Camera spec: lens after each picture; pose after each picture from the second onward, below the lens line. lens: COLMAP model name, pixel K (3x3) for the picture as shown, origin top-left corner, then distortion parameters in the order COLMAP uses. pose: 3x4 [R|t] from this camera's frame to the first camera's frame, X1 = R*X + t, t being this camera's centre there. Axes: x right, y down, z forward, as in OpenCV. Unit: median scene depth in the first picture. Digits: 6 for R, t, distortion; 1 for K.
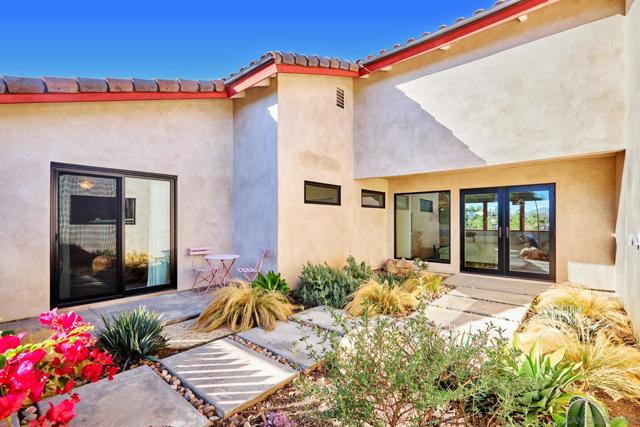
lens RADIAL K [[292.8, 0, 323.0], [0, 292.8, 219.6], [0, 0, 1]] dist [-0.001375, -0.000022]
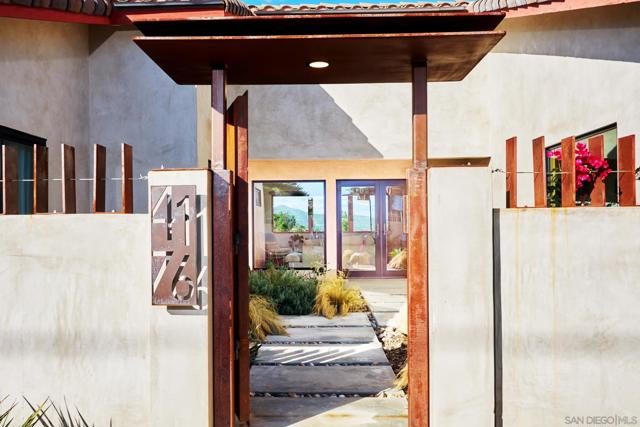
lens RADIAL K [[567.6, 0, 322.1], [0, 567.6, 213.4], [0, 0, 1]] dist [0.019925, 0.014387]
pose [[0.748893, 0.004217, 0.662677, -0.744889], [0.007744, 0.999856, -0.015115, 0.021259], [-0.662645, 0.016451, 0.748753, -0.225275]]
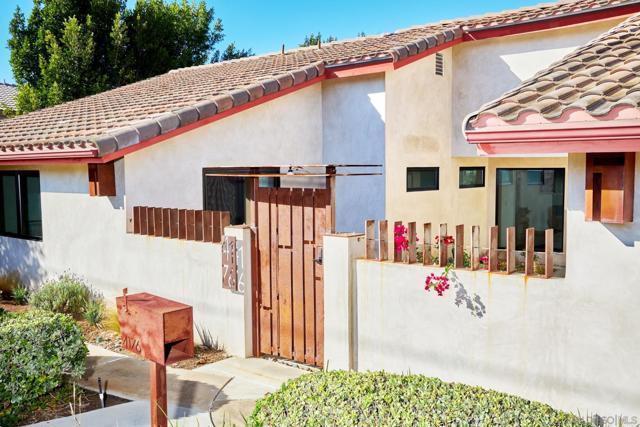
lens RADIAL K [[613.6, 0, 316.7], [0, 613.6, 209.0], [0, 0, 1]] dist [0.016749, 0.000000]
pose [[0.999957, -0.008770, 0.002859, -0.335147], [0.008529, 0.997107, 0.075528, -0.141975], [-0.003513, -0.075500, 0.997140, -0.901557]]
